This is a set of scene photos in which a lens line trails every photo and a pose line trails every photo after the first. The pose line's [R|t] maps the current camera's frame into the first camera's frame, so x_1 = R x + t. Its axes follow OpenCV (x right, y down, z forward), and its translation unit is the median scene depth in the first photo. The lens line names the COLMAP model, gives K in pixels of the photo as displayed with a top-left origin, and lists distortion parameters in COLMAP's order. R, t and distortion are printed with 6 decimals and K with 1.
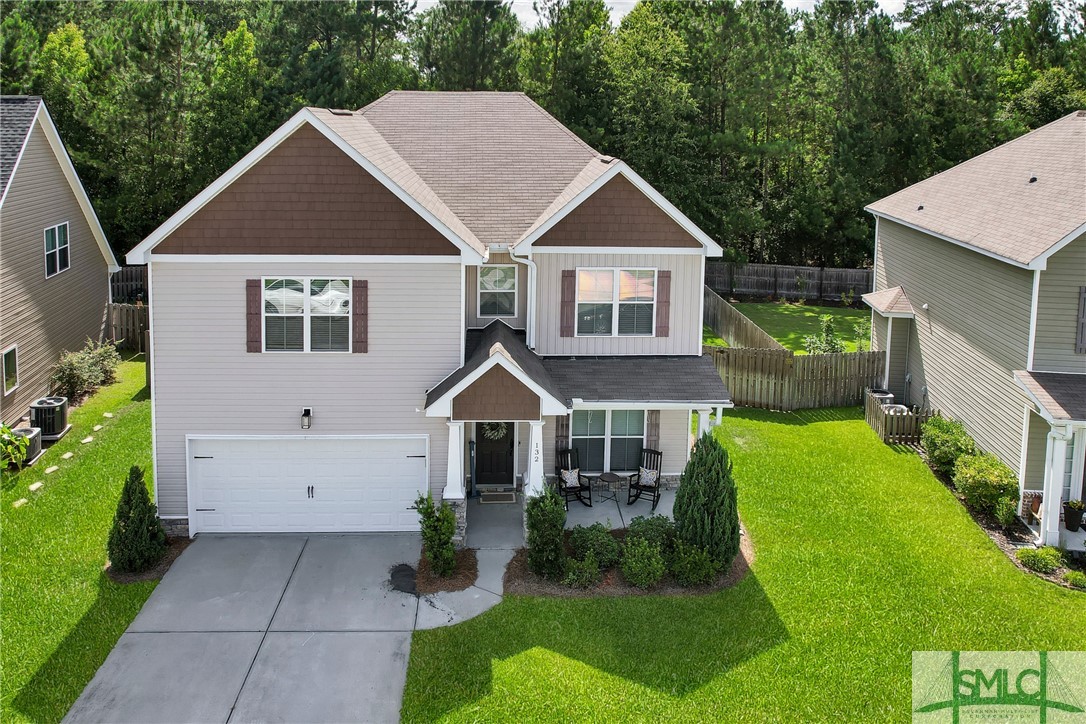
lens RADIAL K [[704.8, 0, 495.6], [0, 704.8, 132.0], [0, 0, 1]] dist [-0.000160, -0.000093]
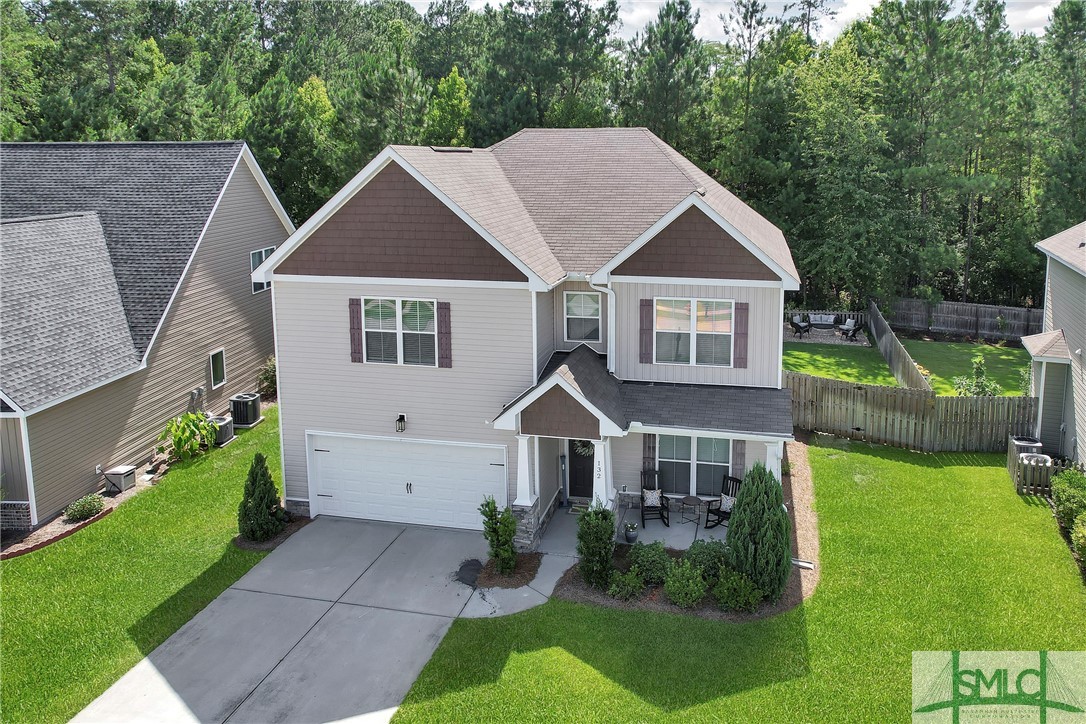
lens RADIAL K [[673.6, 0, 606.9], [0, 673.6, 194.8], [0, 0, 1]] dist [-0.000767, 0.000540]
pose [[0.979023, -0.000964, -0.203749, 0.248612], [0.008899, 0.999237, 0.038034, 0.005352], [0.203557, -0.039050, 0.978284, 0.030896]]
